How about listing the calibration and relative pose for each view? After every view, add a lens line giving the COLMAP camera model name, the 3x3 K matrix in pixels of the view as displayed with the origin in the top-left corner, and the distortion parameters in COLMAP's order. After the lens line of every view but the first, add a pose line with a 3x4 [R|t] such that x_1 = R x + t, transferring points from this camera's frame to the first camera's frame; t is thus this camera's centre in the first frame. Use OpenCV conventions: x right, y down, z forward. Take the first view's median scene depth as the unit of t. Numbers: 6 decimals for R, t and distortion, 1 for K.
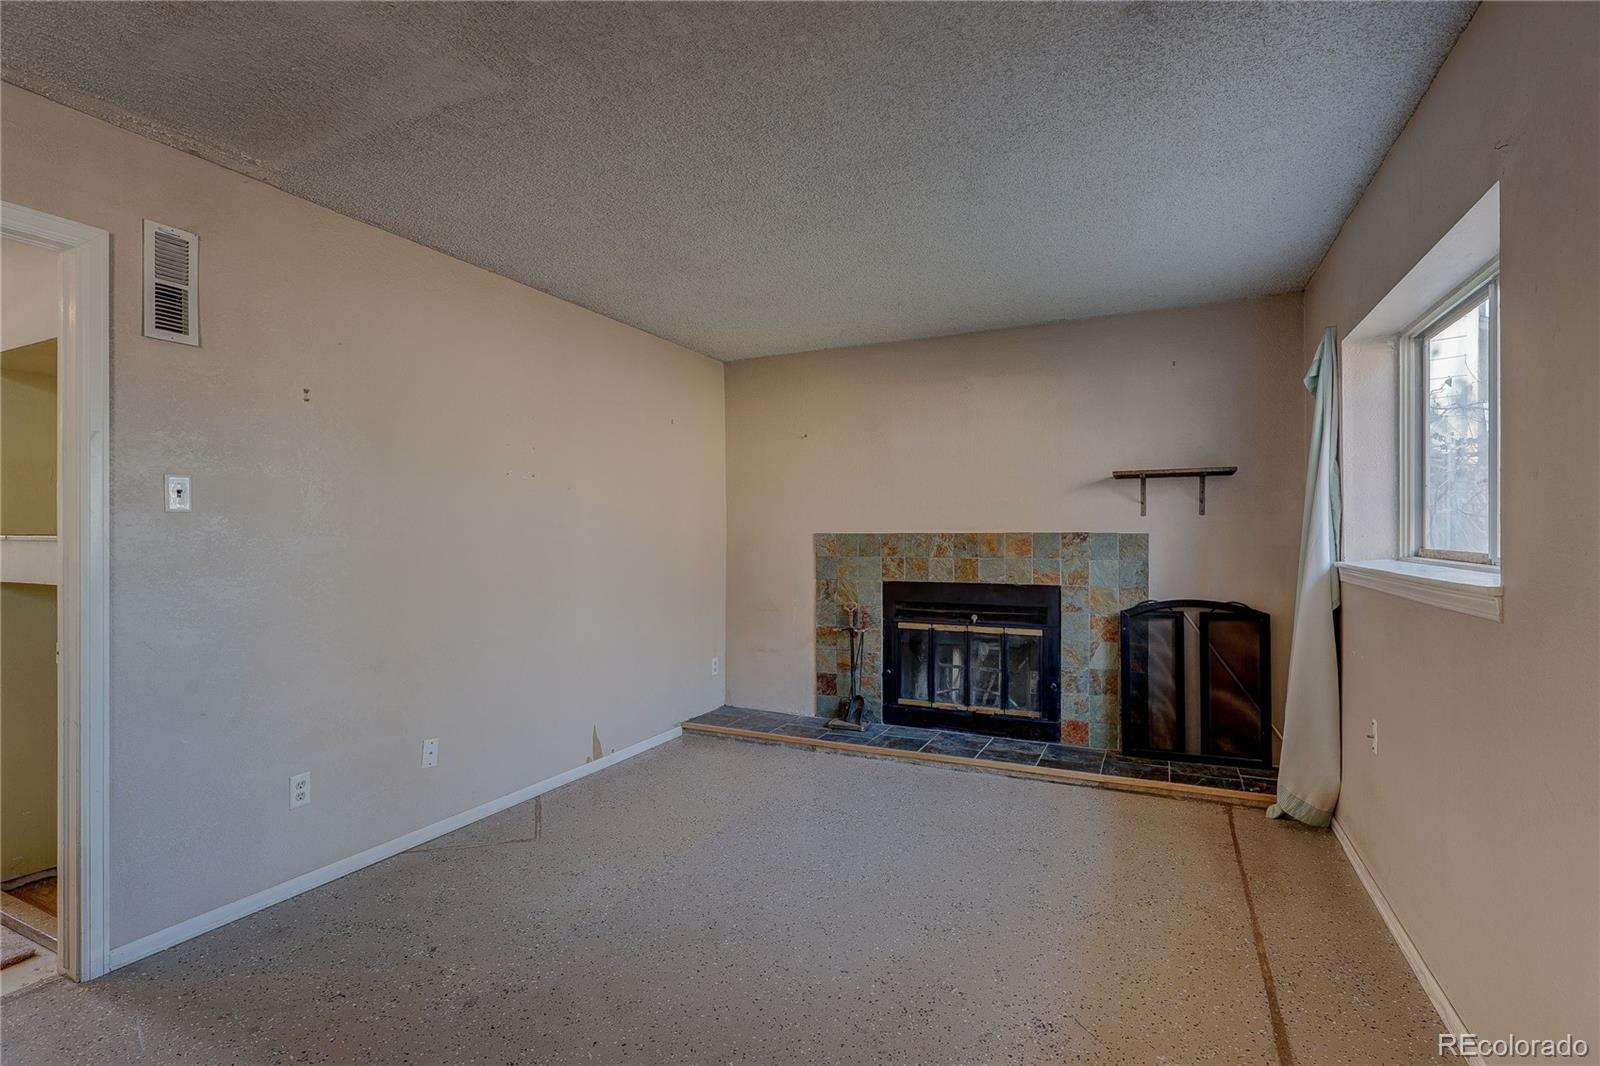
lens RADIAL K [[744.0, 0, 800.0], [0, 744.0, 533.0], [0, 0, 1]] dist [-0.002377, 0.000007]
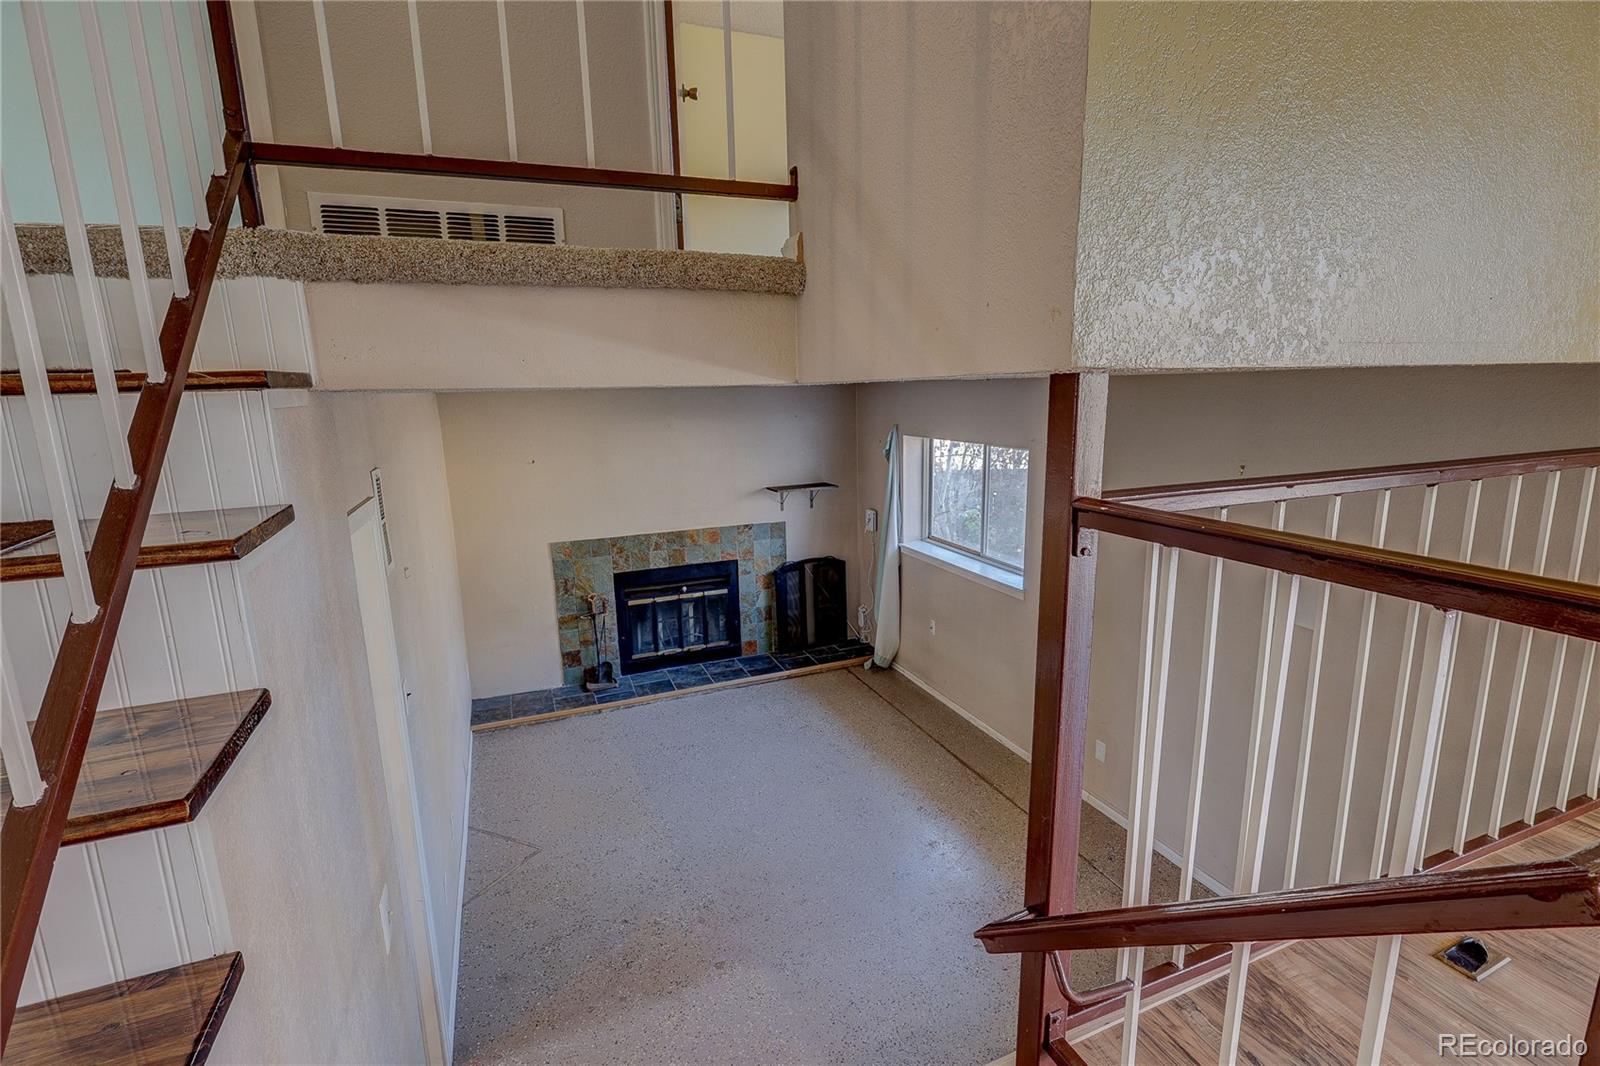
lens RADIAL K [[744.0, 0, 800.0], [0, 744.0, 533.0], [0, 0, 1]] dist [-0.002377, 0.000007]
pose [[0.670419, -0.160561, 0.724402, -0.647548], [0.018185, 0.979568, 0.200288, -0.278841], [-0.741760, -0.121103, 0.659641, -0.099770]]
